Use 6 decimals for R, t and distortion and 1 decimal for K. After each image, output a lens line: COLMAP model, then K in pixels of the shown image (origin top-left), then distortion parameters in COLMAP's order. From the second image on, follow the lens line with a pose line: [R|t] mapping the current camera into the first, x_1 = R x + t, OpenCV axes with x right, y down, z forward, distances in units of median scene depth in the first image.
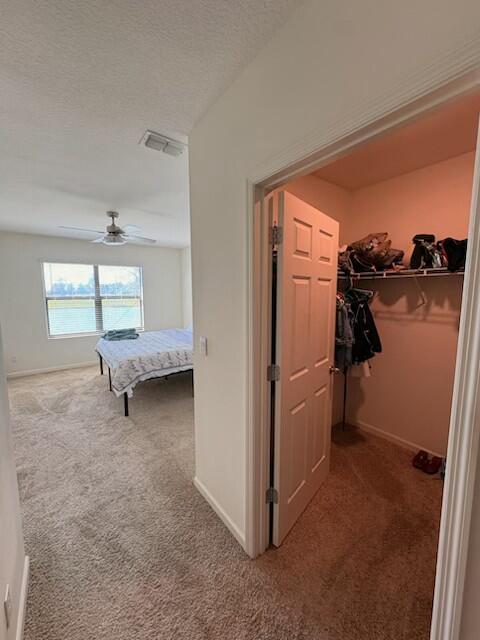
lens RADIAL K [[254.2, 0, 242.1], [0, 254.2, 320.4], [0, 0, 1]] dist [0.001021, 0.001133]
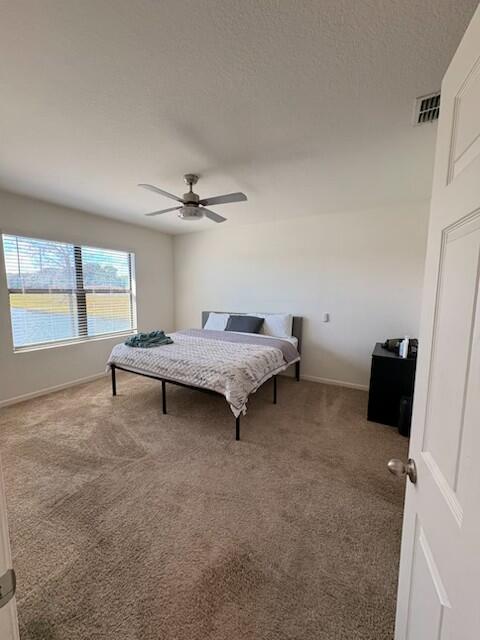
lens RADIAL K [[254.2, 0, 242.7], [0, 254.2, 320.4], [0, 0, 1]] dist [0.001021, 0.001133]
pose [[0.921891, -0.036841, 0.385694, -0.523330], [0.031578, 0.999302, 0.019974, -0.007455], [-0.386161, -0.006234, 0.922410, 0.190638]]
